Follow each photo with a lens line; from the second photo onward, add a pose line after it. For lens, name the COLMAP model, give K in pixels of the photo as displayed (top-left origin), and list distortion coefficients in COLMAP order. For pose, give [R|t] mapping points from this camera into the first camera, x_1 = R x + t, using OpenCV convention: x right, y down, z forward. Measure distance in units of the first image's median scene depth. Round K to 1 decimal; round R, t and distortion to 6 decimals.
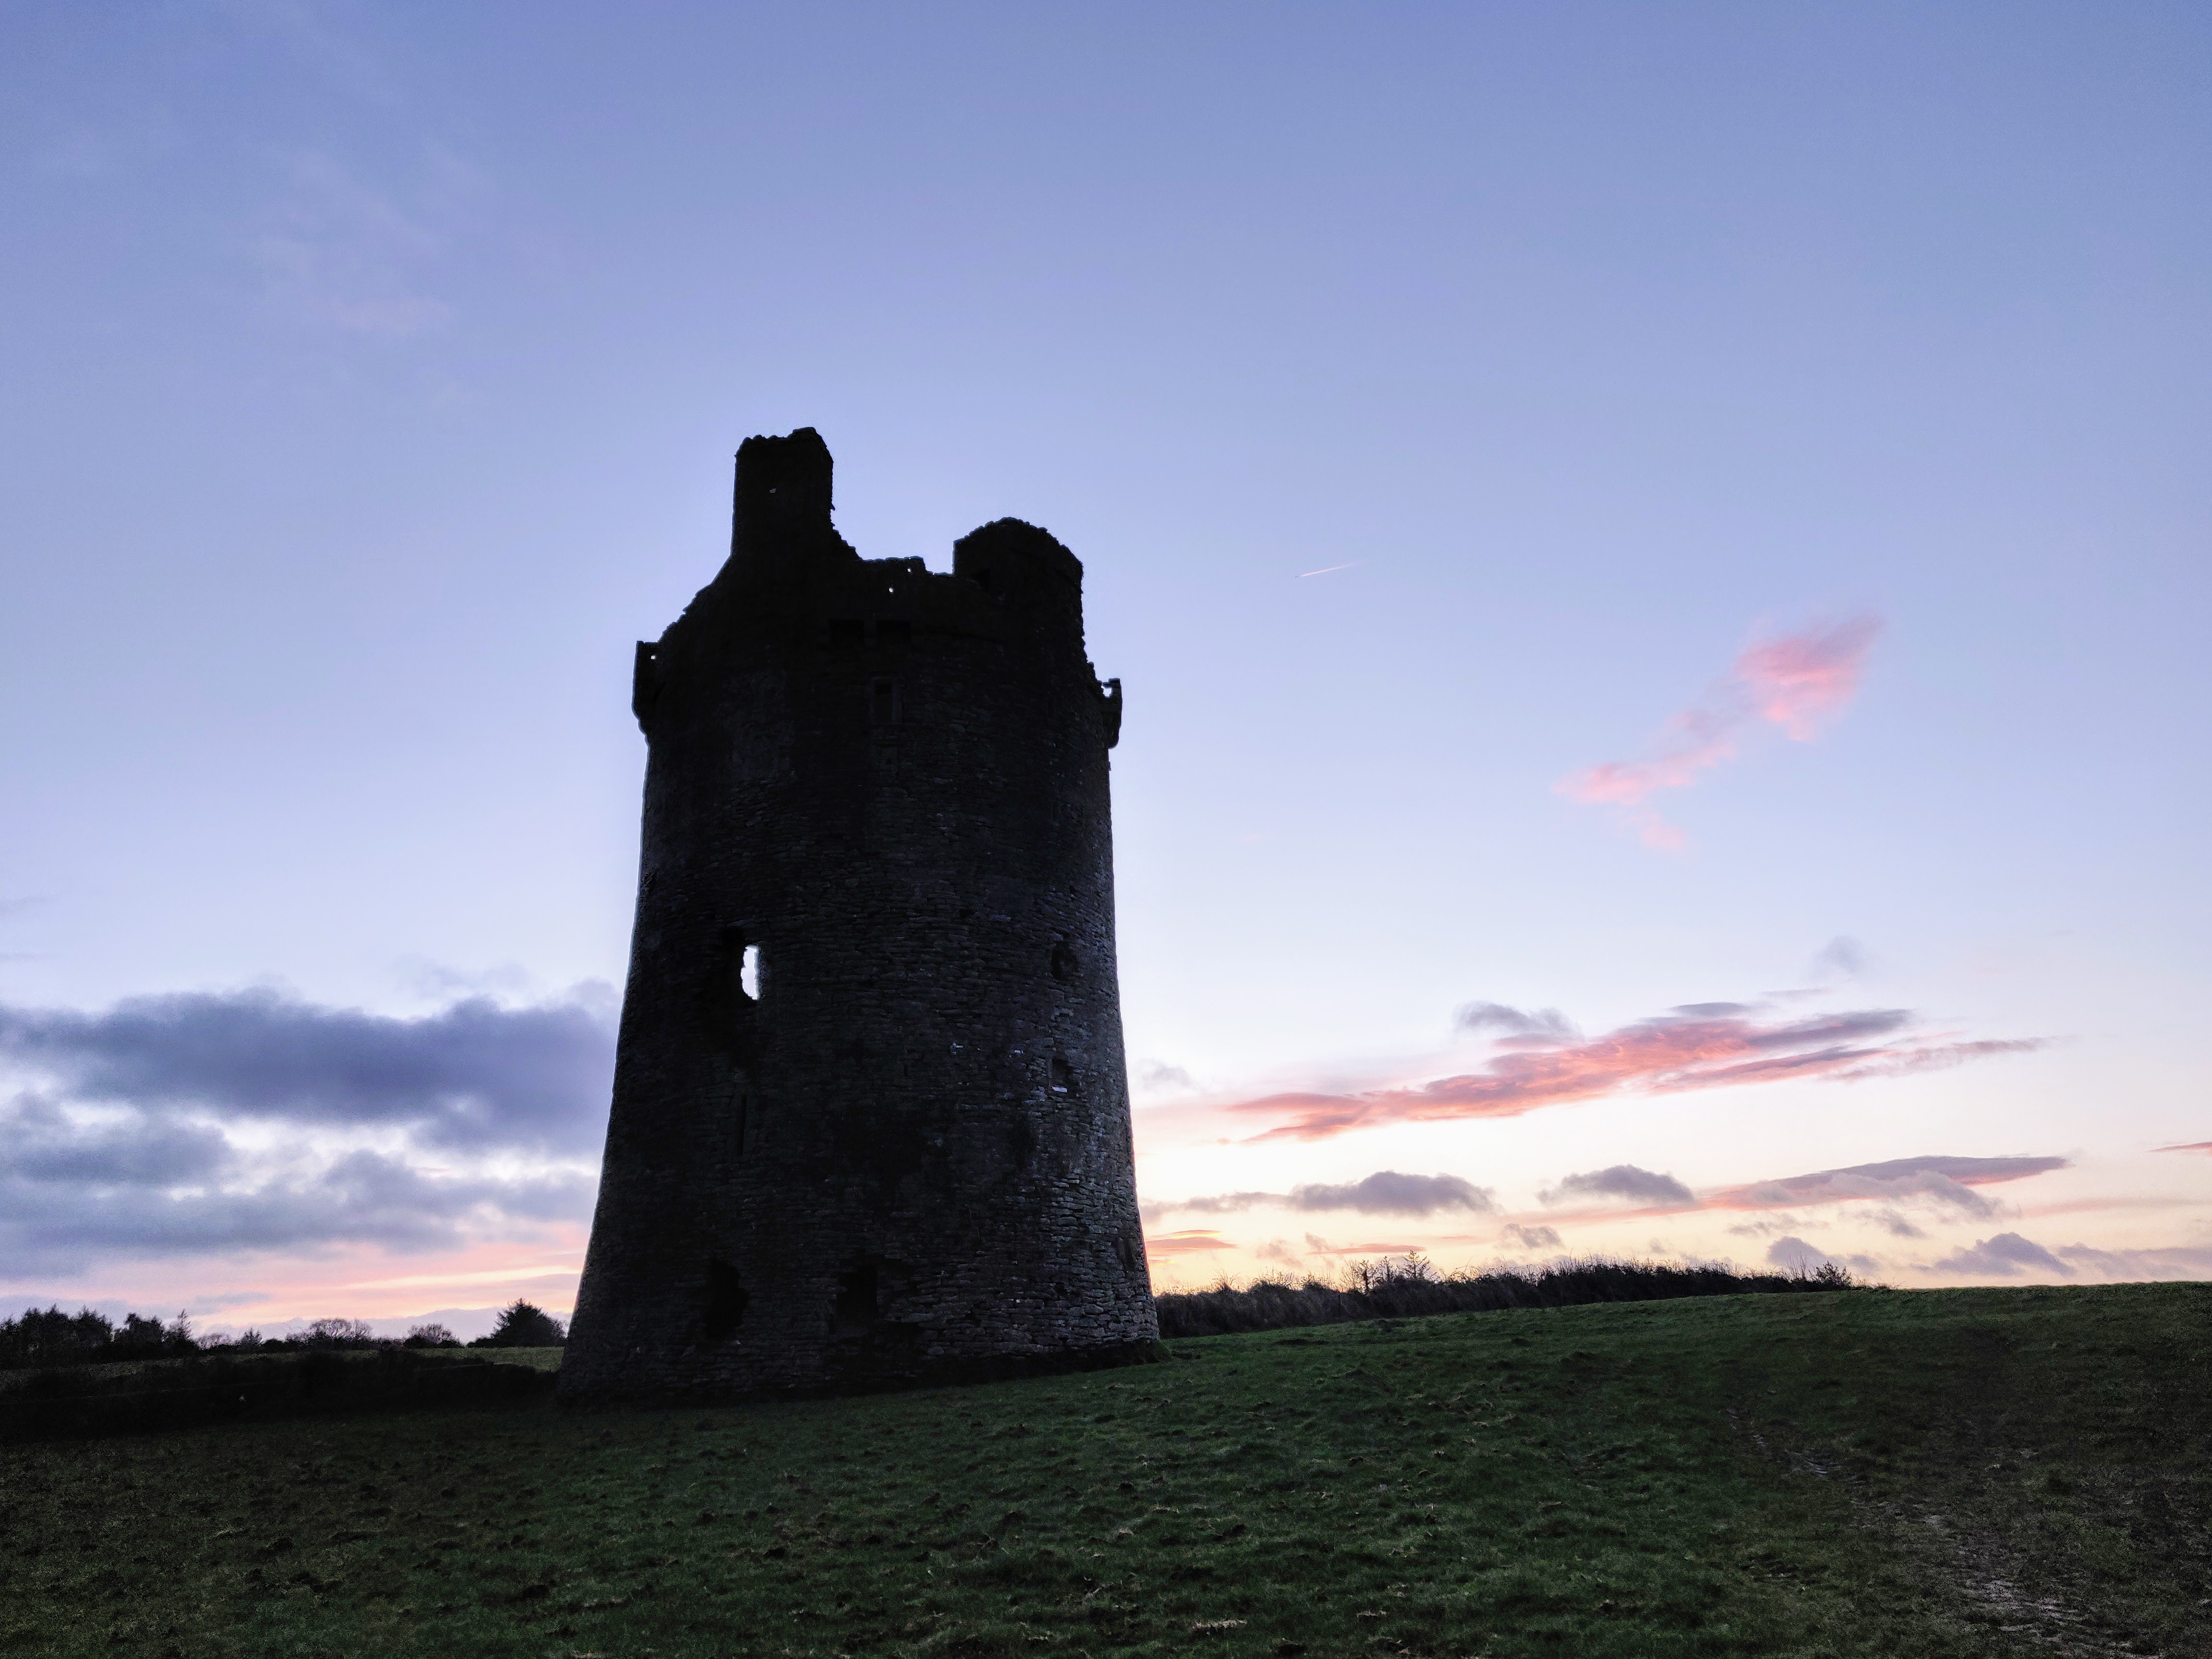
lens RADIAL K [[1702.1, 0, 1117.6], [0, 1702.1, 828.5], [0, 0, 1]] dist [0.001830, 0.047876]
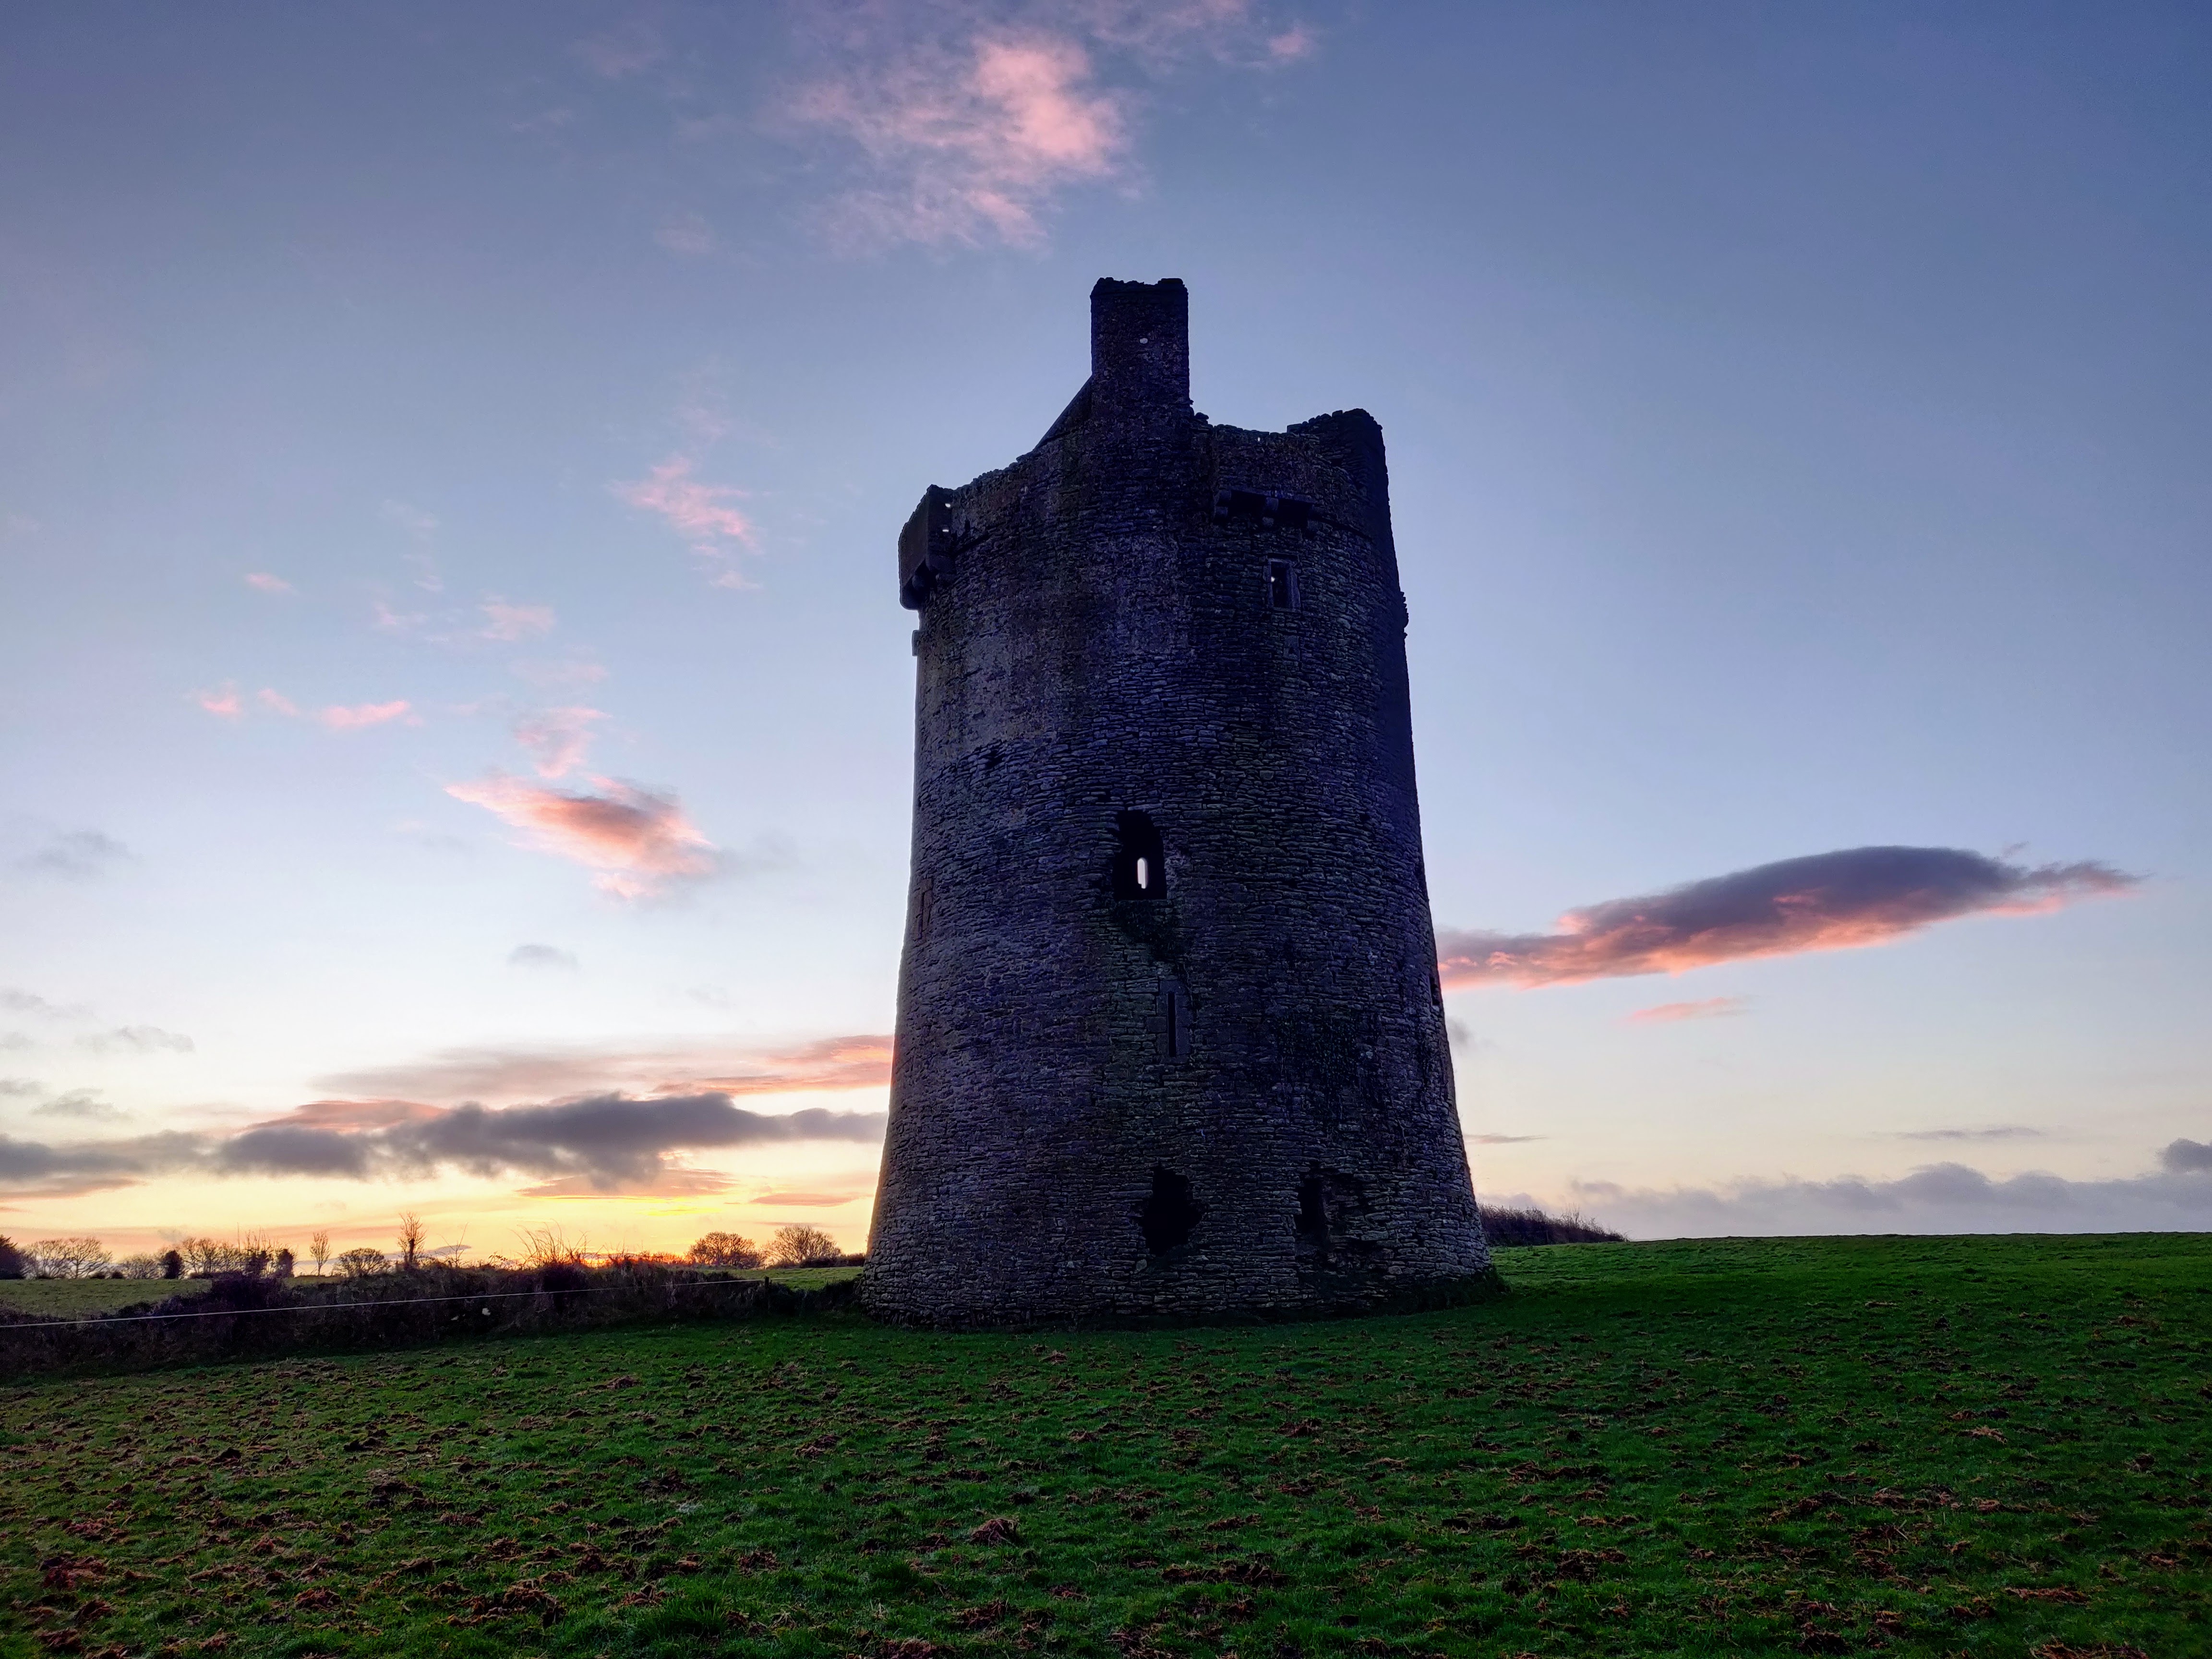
lens RADIAL K [[1702.1, 0, 1112.3], [0, 1702.1, 836.4], [0, 0, 1]] dist [0.001830, 0.047876]
pose [[0.958646, 0.084901, 0.271642, -0.463199], [-0.094198, 0.995325, 0.021347, 0.050779], [-0.268560, -0.046053, 0.962161, 0.115062]]
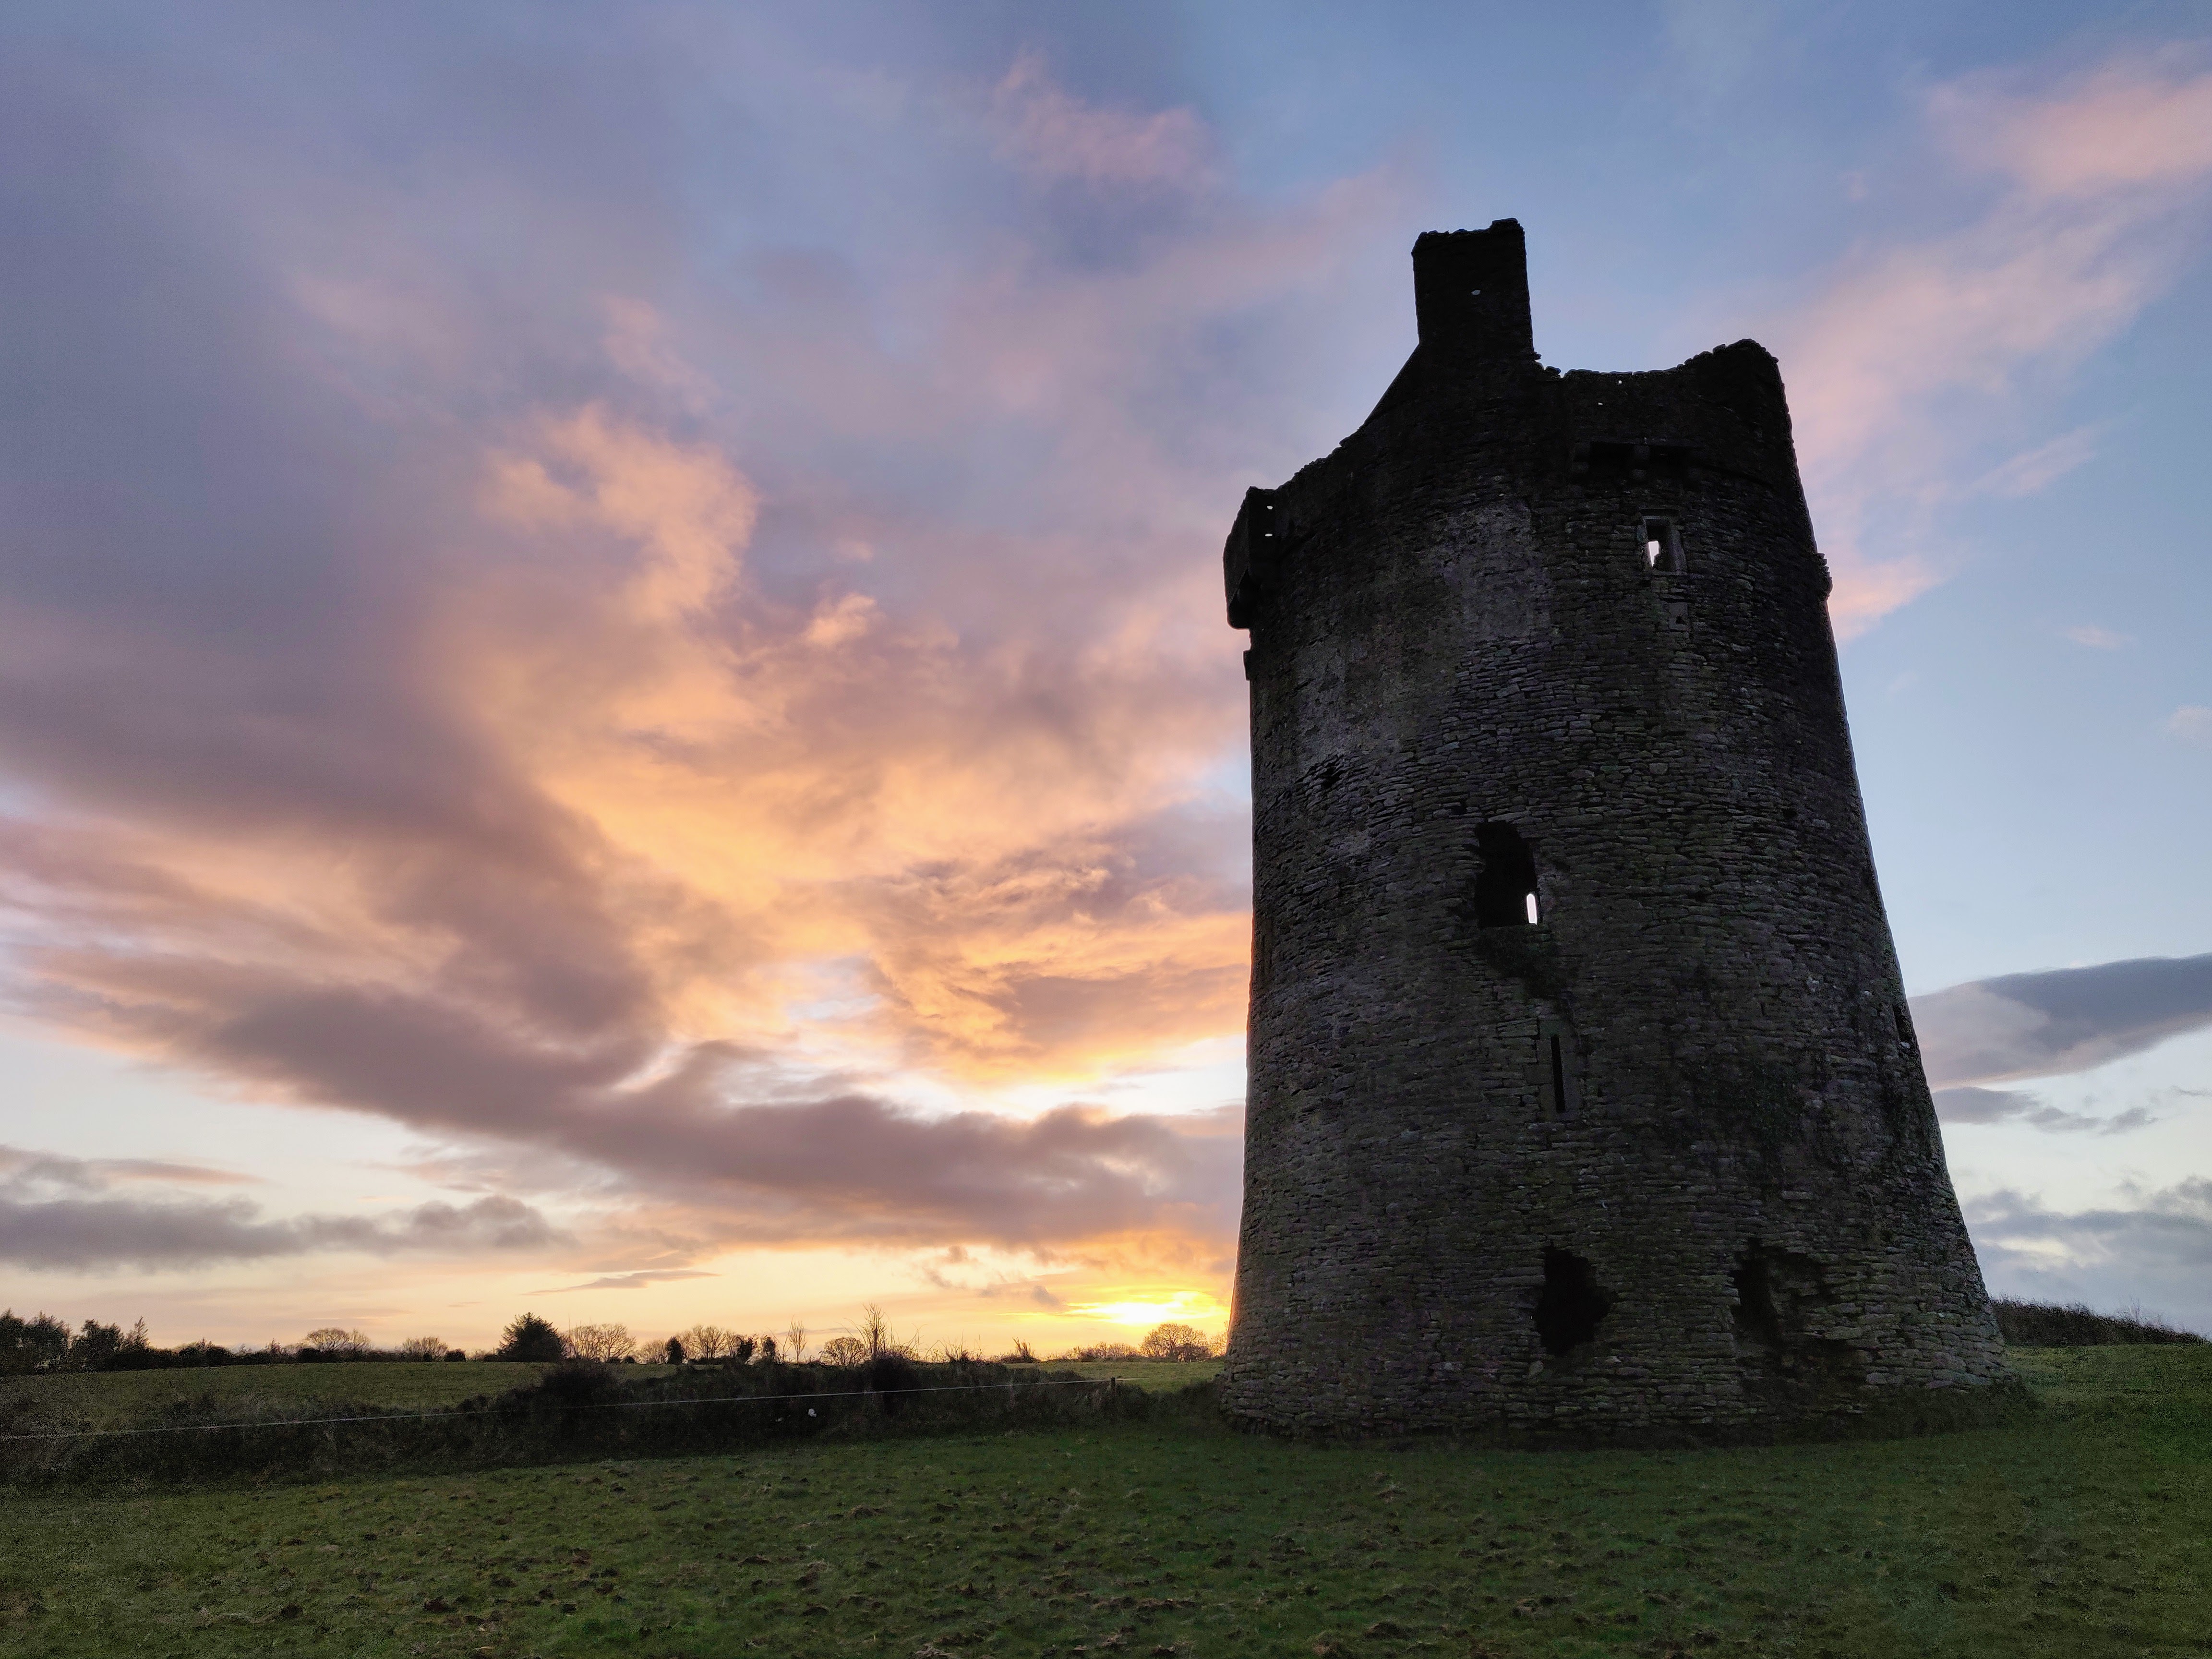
lens RADIAL K [[1702.1, 0, 1102.6], [0, 1702.1, 824.1], [0, 0, 1]] dist [0.001830, 0.047876]
pose [[0.999385, 0.029464, 0.019016, -0.401428], [-0.029088, 0.999382, -0.019736, 0.075647], [-0.019586, 0.019171, 0.999624, 0.215767]]
